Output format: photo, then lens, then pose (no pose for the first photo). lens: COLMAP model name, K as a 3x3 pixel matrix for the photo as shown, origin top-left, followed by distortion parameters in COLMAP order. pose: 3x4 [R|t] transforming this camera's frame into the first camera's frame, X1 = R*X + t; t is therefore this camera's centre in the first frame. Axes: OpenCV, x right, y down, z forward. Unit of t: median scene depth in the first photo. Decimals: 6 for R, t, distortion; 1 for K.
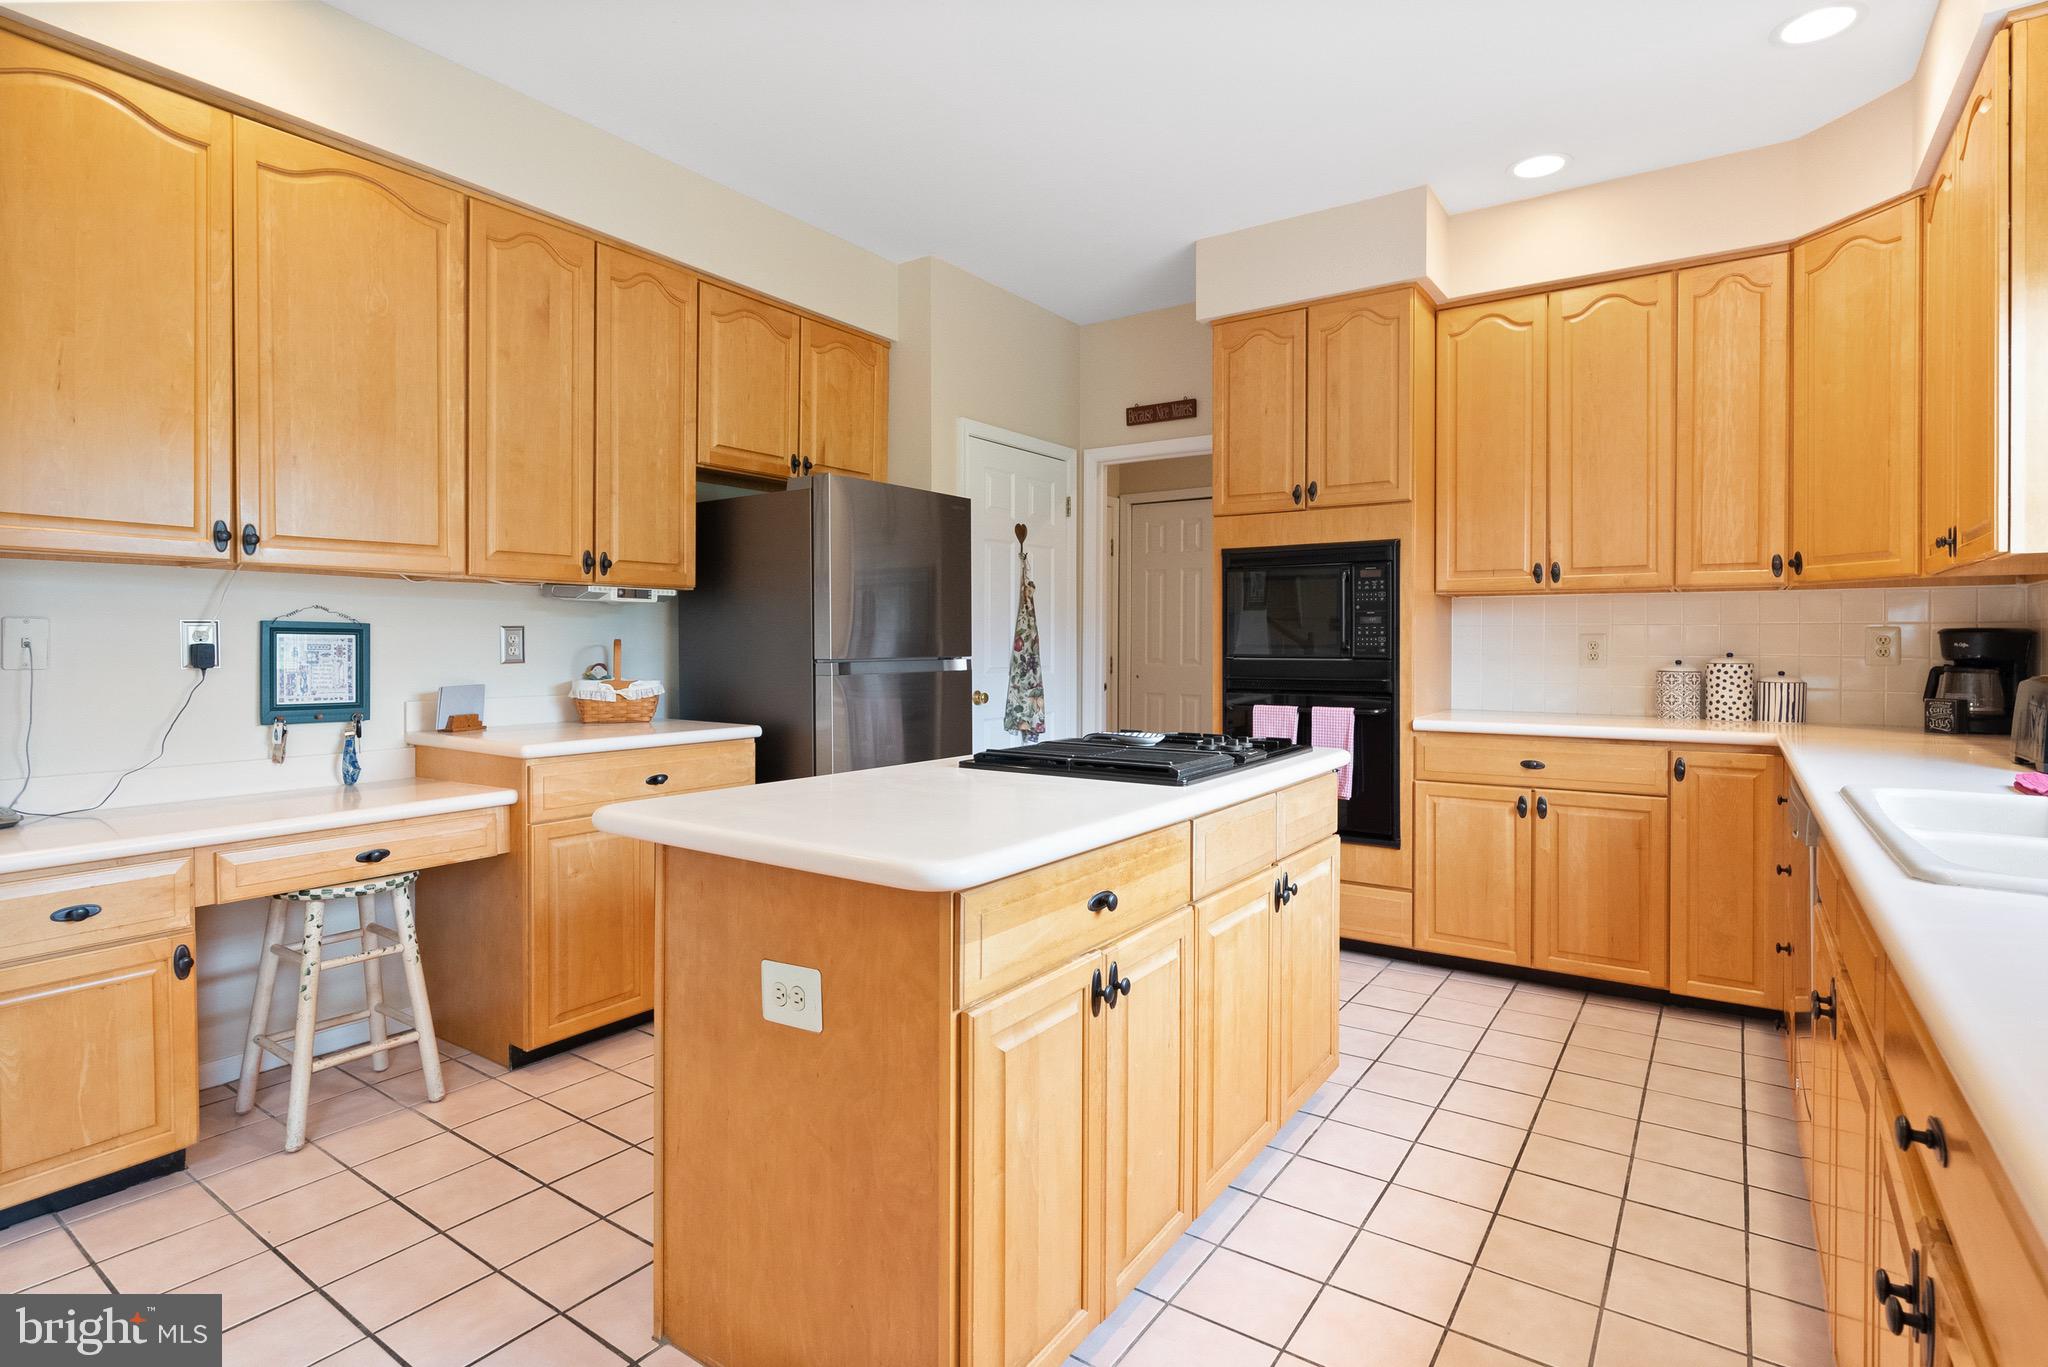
lens RADIAL K [[1008.6, 0, 1031.9], [0, 1008.6, 647.5], [0, 0, 1]] dist [-0.002469, 0.000002]
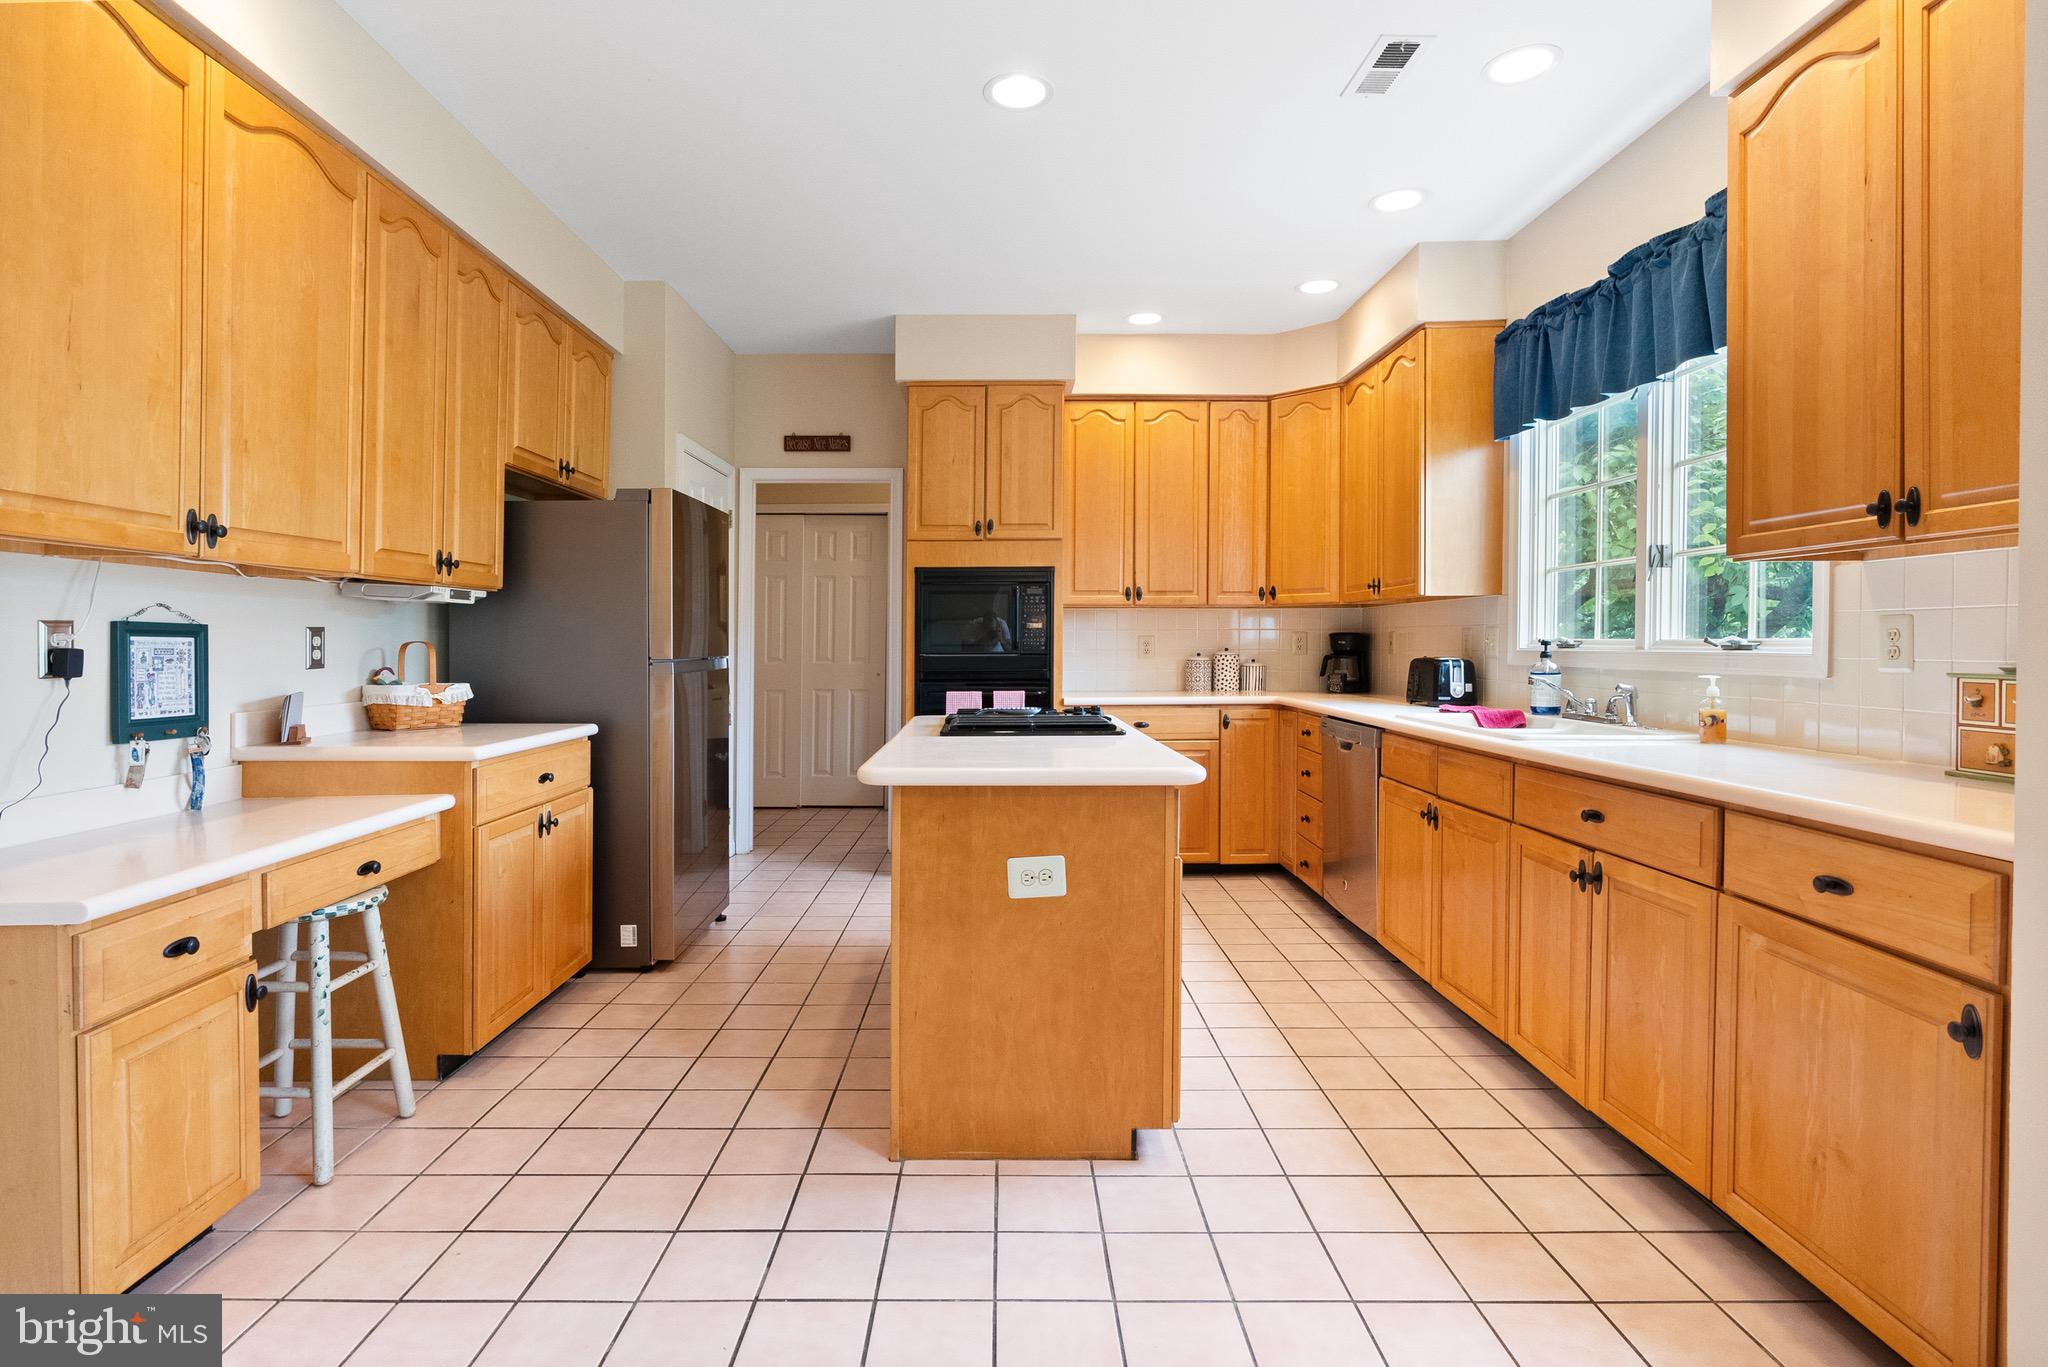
lens RADIAL K [[1007.1, 0, 999.4], [0, 1007.1, 651.3], [0, 0, 1]] dist [-0.004303, 0.000070]
pose [[0.824162, -0.008743, 0.566287, -0.541162], [0.006902, 0.999962, 0.005393, -0.000263], [-0.566312, -0.000536, 0.824191, -0.099660]]
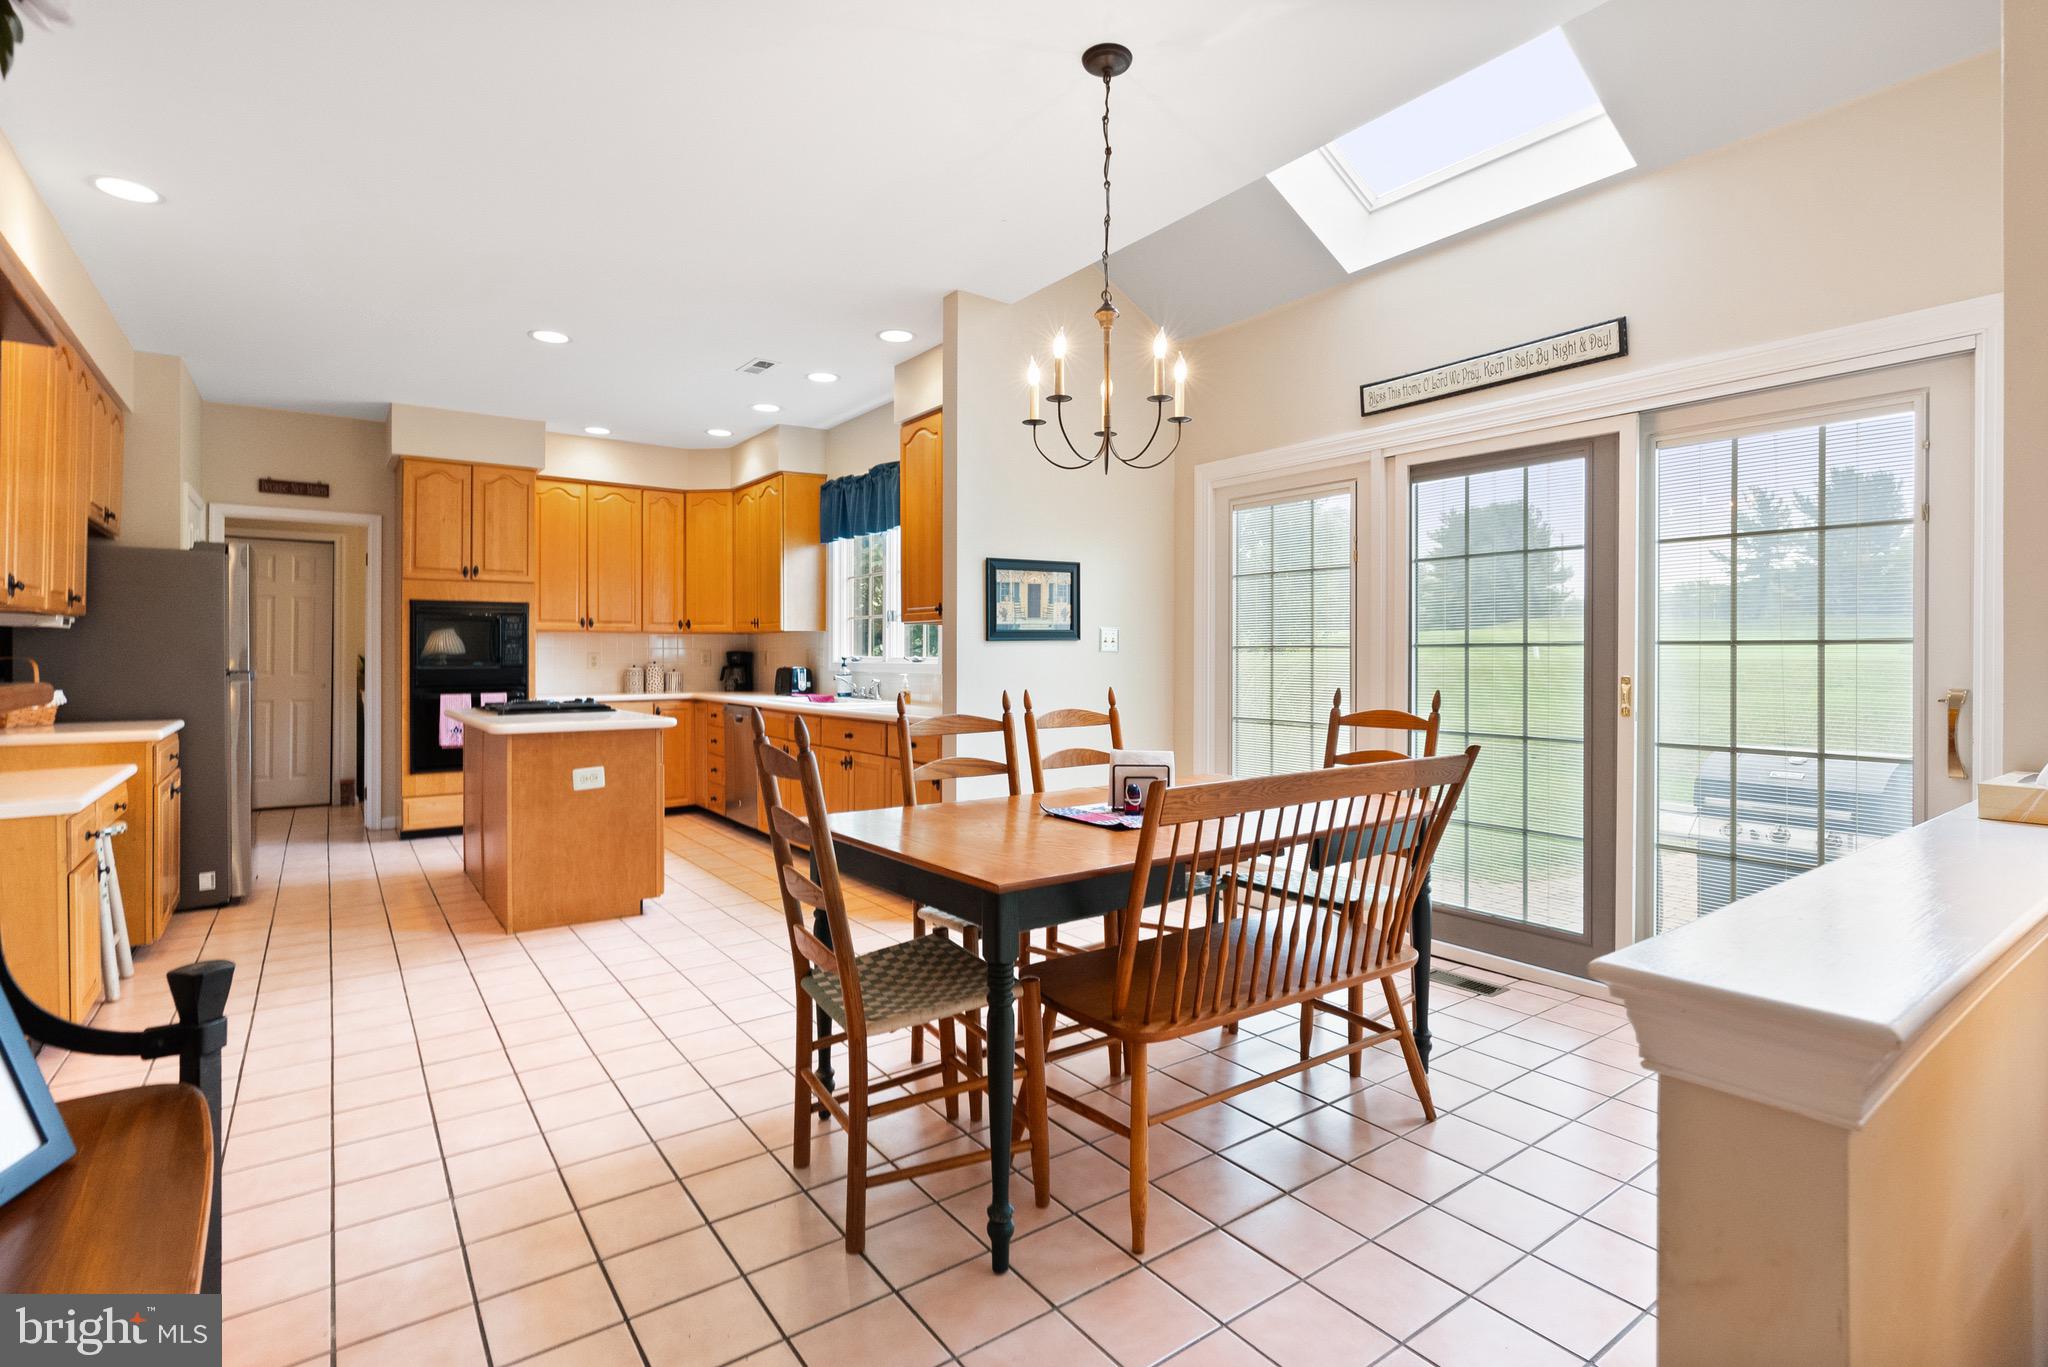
lens RADIAL K [[974.1, 0, 1024.0], [0, 974.1, 683.5], [0, 0, 1]] dist [-0.003914, -0.000585]
pose [[0.337526, -0.029640, 0.940849, -1.189916], [0.005412, 0.999549, 0.029548, -0.005750], [-0.941300, -0.004882, 0.337535, -0.558837]]
